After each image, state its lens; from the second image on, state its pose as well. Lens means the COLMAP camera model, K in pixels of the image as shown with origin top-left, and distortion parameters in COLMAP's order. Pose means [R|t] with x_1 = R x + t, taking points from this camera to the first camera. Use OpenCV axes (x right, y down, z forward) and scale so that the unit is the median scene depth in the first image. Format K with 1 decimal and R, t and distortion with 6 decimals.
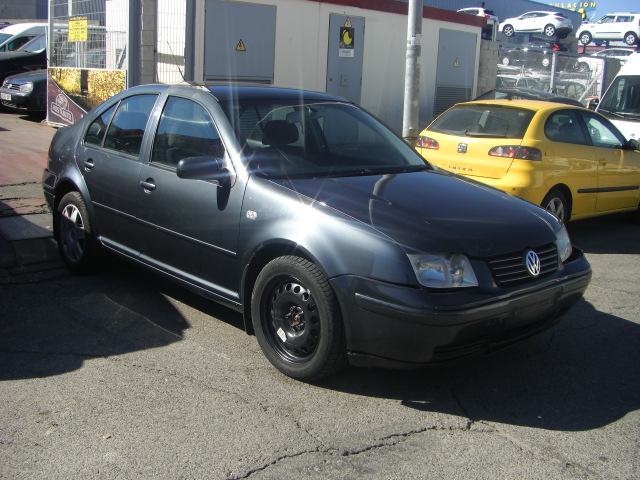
lens RADIAL K [[721.4, 0, 315.4], [0, 721.4, 240.1], [0, 0, 1]] dist [-0.228705, 0.282277]
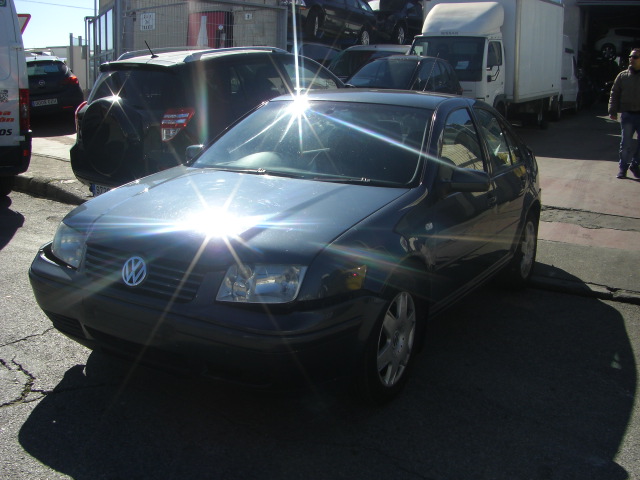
lens RADIAL K [[721.4, 0, 315.4], [0, 721.4, 240.1], [0, 0, 1]] dist [-0.228705, 0.282277]
pose [[0.297156, 0.161140, -0.941133, 1.133951], [-0.228831, 0.968951, 0.093651, -0.128670], [0.927003, 0.187531, 0.324804, 0.895684]]
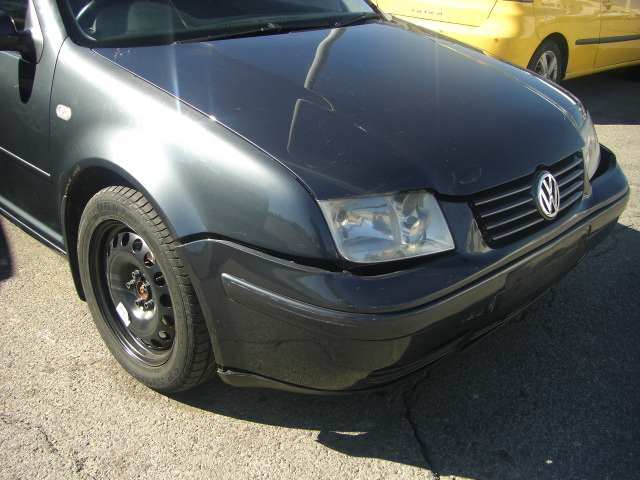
lens RADIAL K [[721.4, 0, 315.4], [0, 721.4, 240.1], [0, 0, 1]] dist [-0.228705, 0.282277]
pose [[0.998809, -0.021197, 0.043940, 0.090604], [0.011036, 0.975496, 0.219742, -0.058310], [-0.047521, -0.218996, 0.974568, 0.433548]]
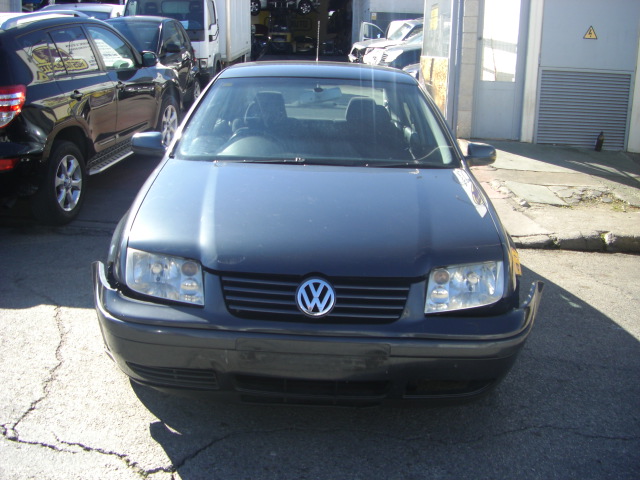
lens RADIAL K [[721.4, 0, 315.4], [0, 721.4, 240.1], [0, 0, 1]] dist [-0.228705, 0.282277]
pose [[0.734698, 0.146507, -0.662386, 0.751918], [-0.146157, 0.987656, 0.056337, -0.061979], [0.662463, 0.055421, 0.747041, 0.453122]]
